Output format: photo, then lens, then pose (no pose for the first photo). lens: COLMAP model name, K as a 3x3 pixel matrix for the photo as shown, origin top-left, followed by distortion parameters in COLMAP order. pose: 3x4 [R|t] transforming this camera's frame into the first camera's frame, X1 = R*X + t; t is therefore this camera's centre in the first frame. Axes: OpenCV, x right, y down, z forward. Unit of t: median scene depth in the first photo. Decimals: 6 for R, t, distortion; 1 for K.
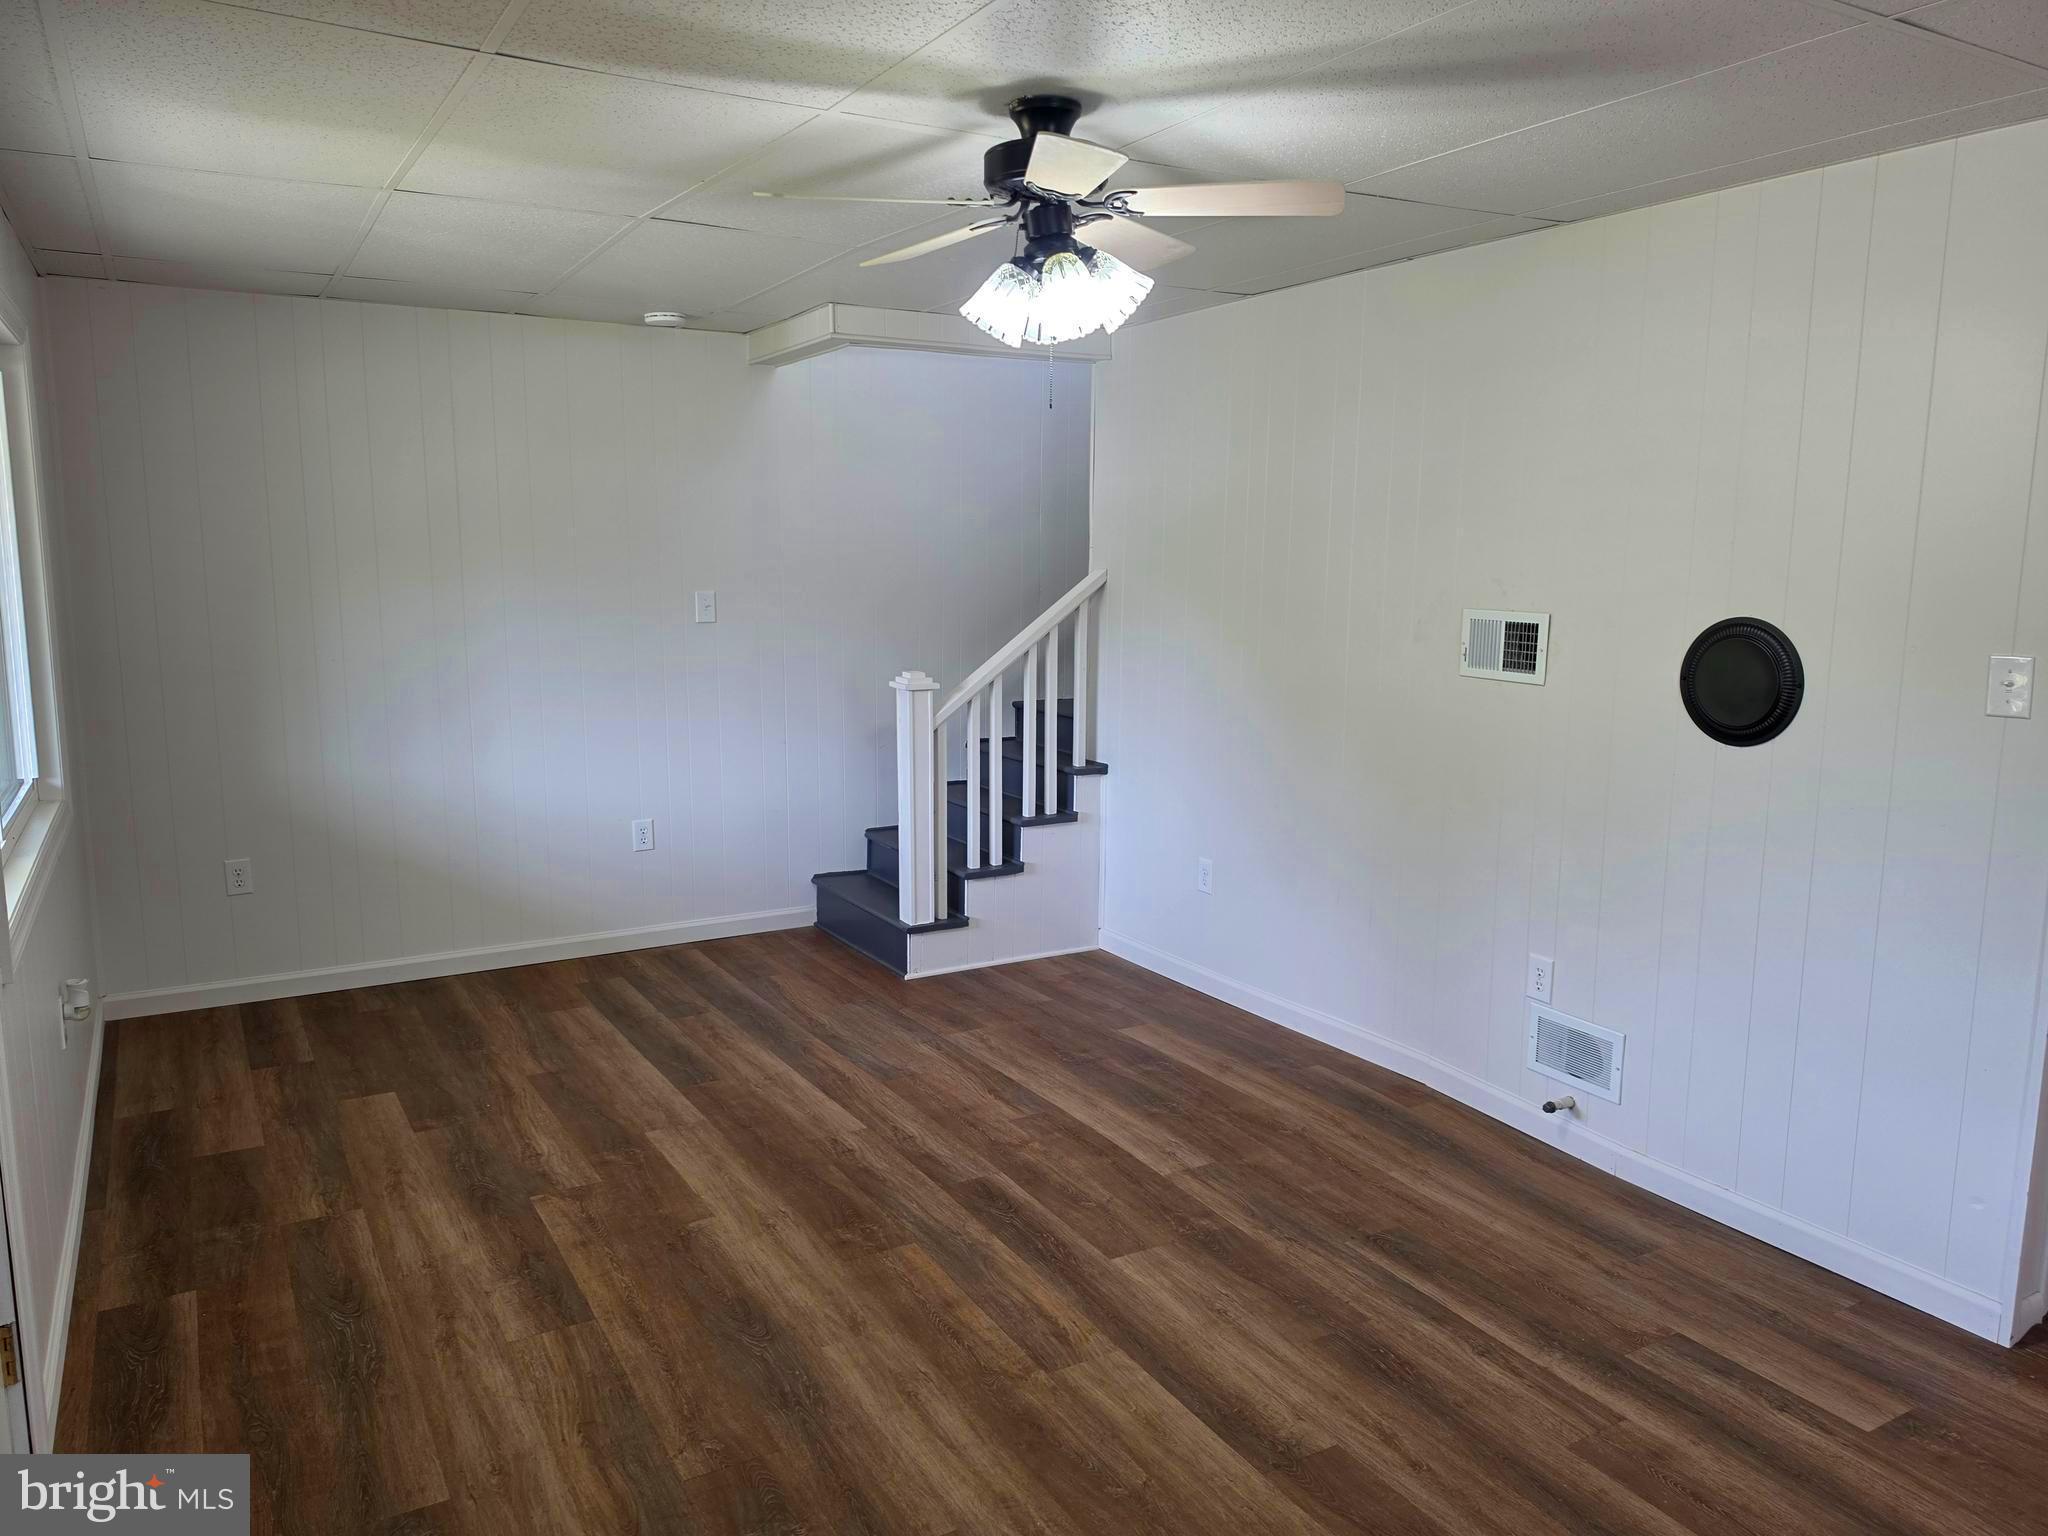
lens RADIAL K [[1452.8, 0, 1026.1], [0, 1452.8, 765.9], [0, 0, 1]] dist [0.046859, -0.064947]
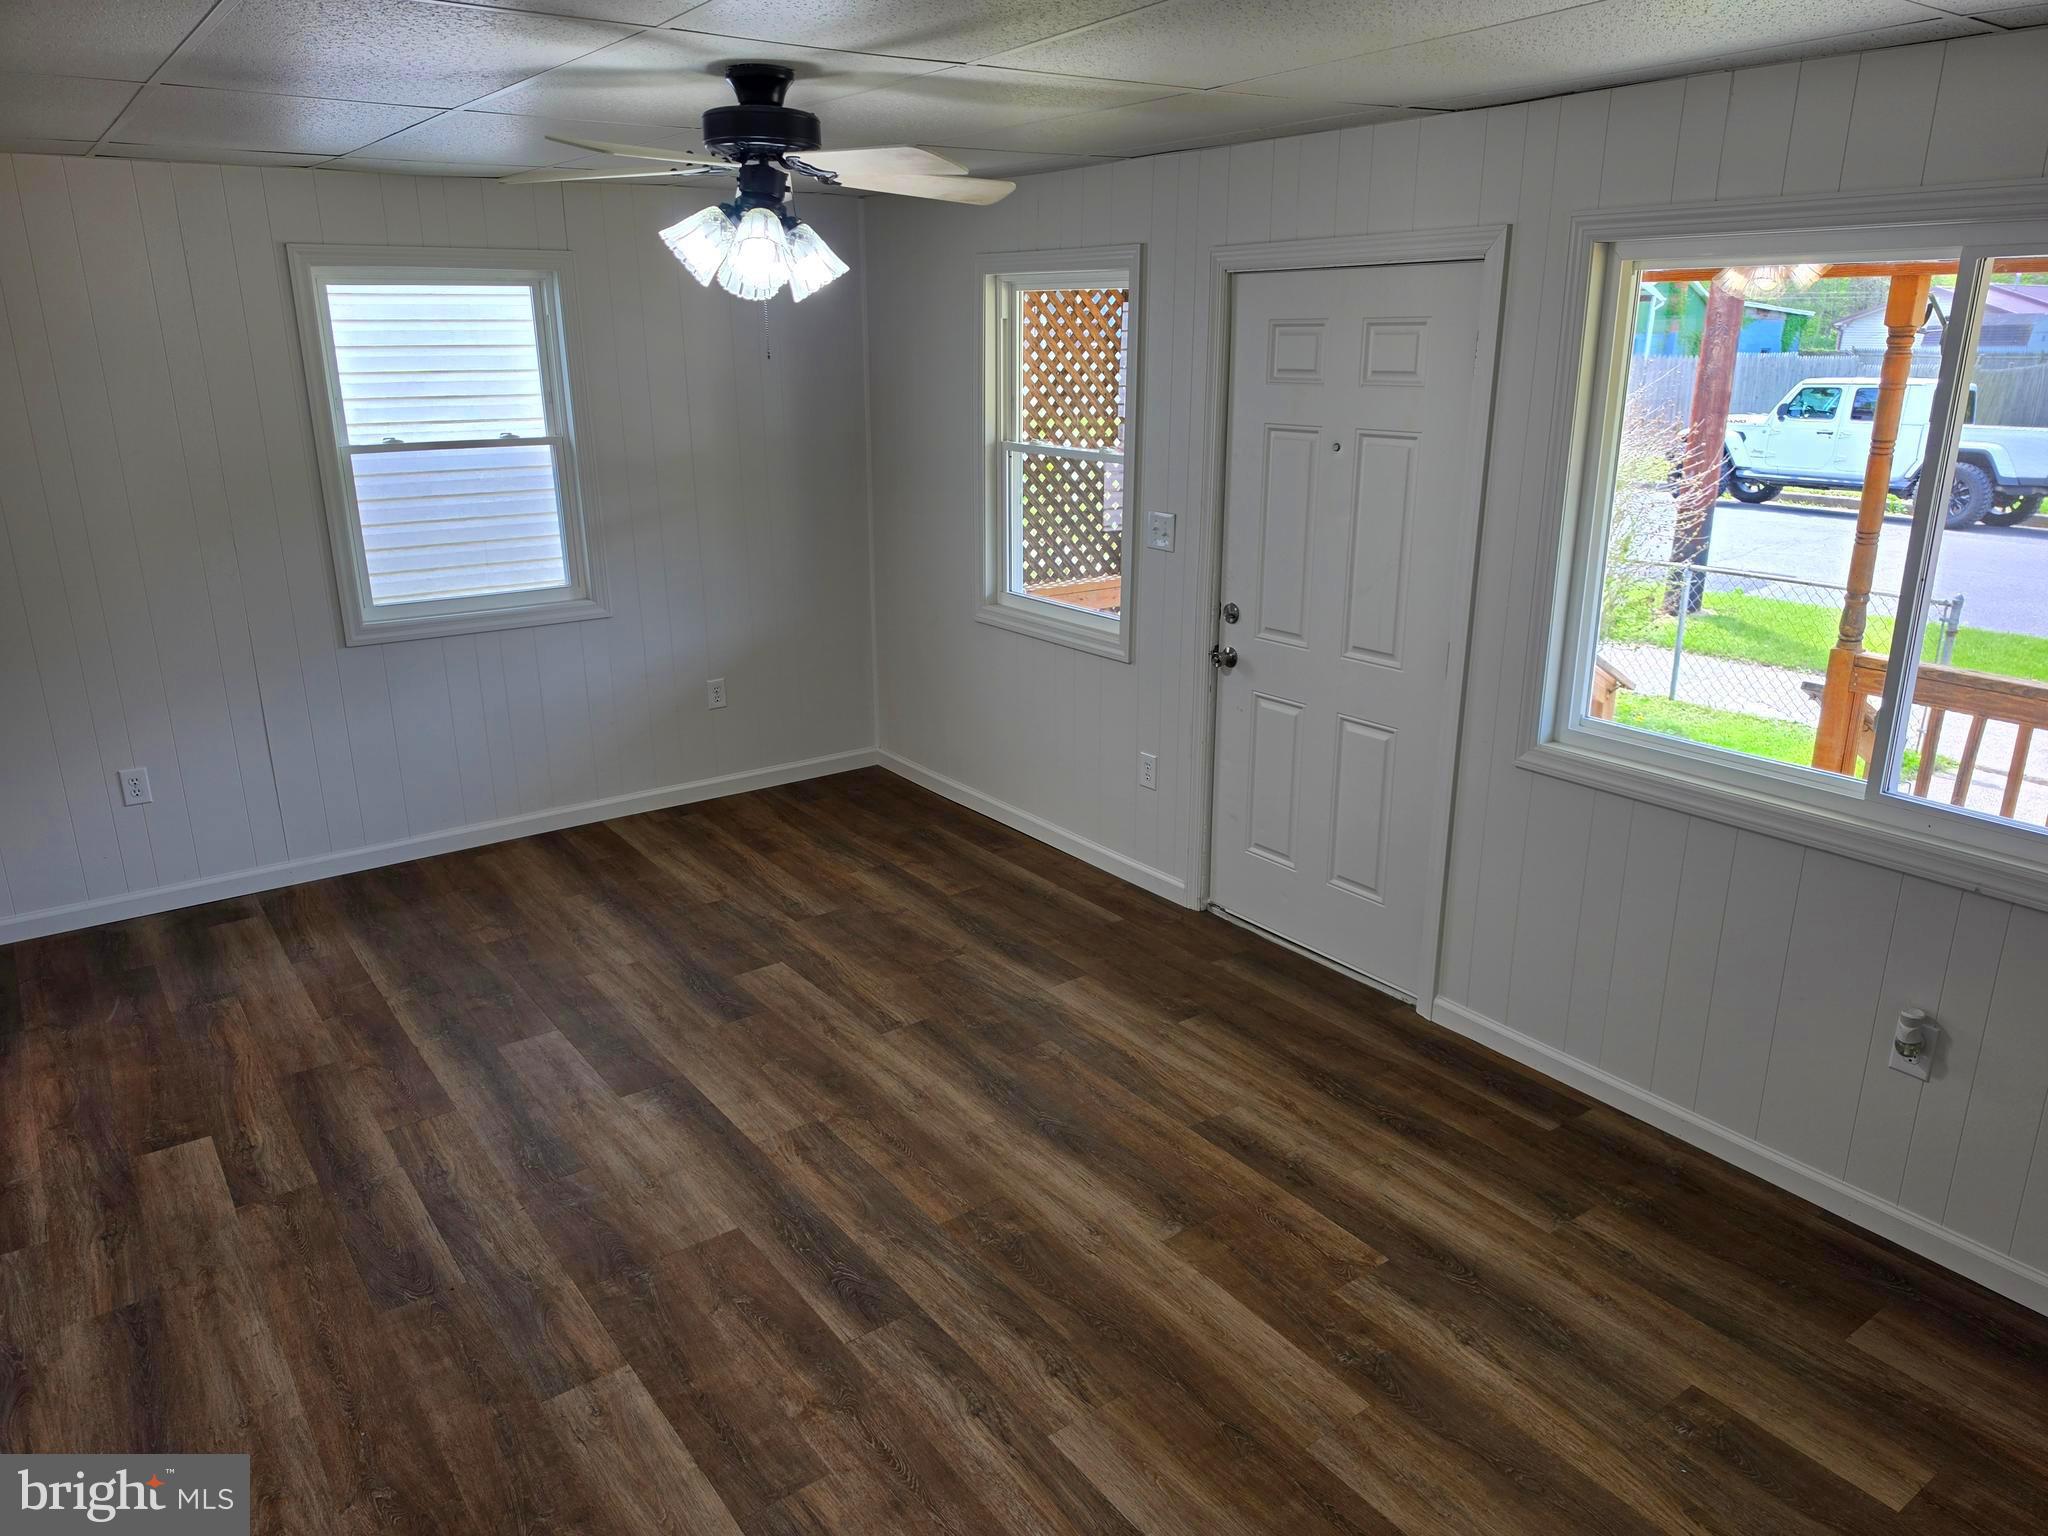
lens RADIAL K [[1452.8, 0, 1028.7], [0, 1452.8, 768.0], [0, 0, 1]] dist [0.046859, -0.064947]
pose [[-0.996685, 0.022614, -0.078154, -0.068224], [-0.013130, 0.903301, 0.428806, -0.369728], [0.080294, 0.428411, -0.900010, 1.774050]]
